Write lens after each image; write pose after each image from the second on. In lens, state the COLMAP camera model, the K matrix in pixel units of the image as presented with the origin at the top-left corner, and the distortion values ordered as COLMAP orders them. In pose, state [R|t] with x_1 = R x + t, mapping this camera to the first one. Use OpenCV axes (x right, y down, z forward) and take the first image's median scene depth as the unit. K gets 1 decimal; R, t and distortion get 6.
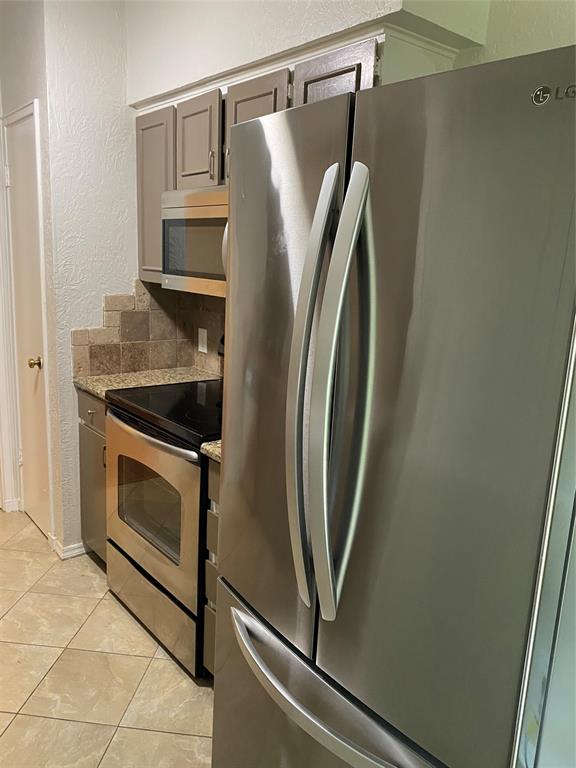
lens RADIAL K [[602.2, 0, 288.0], [0, 602.2, 384.0], [0, 0, 1]] dist [0.014762, 0.004468]
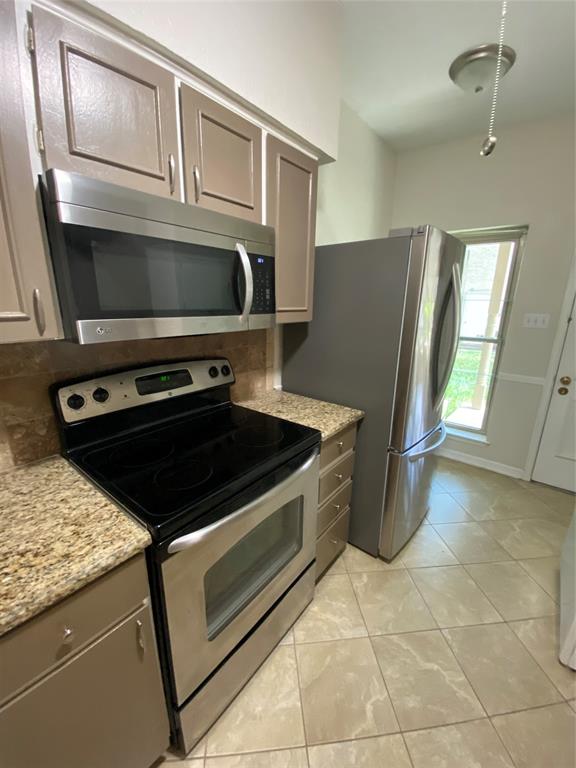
lens RADIAL K [[323.5, 0, 288.0], [0, 323.5, 384.0], [0, 0, 1]] dist [-0.001342, -0.000594]
pose [[-0.210313, -0.312388, 0.926381, -0.713062], [0.166895, 0.922193, 0.348865, -0.256123], [-0.963283, 0.227979, -0.141813, 1.092927]]
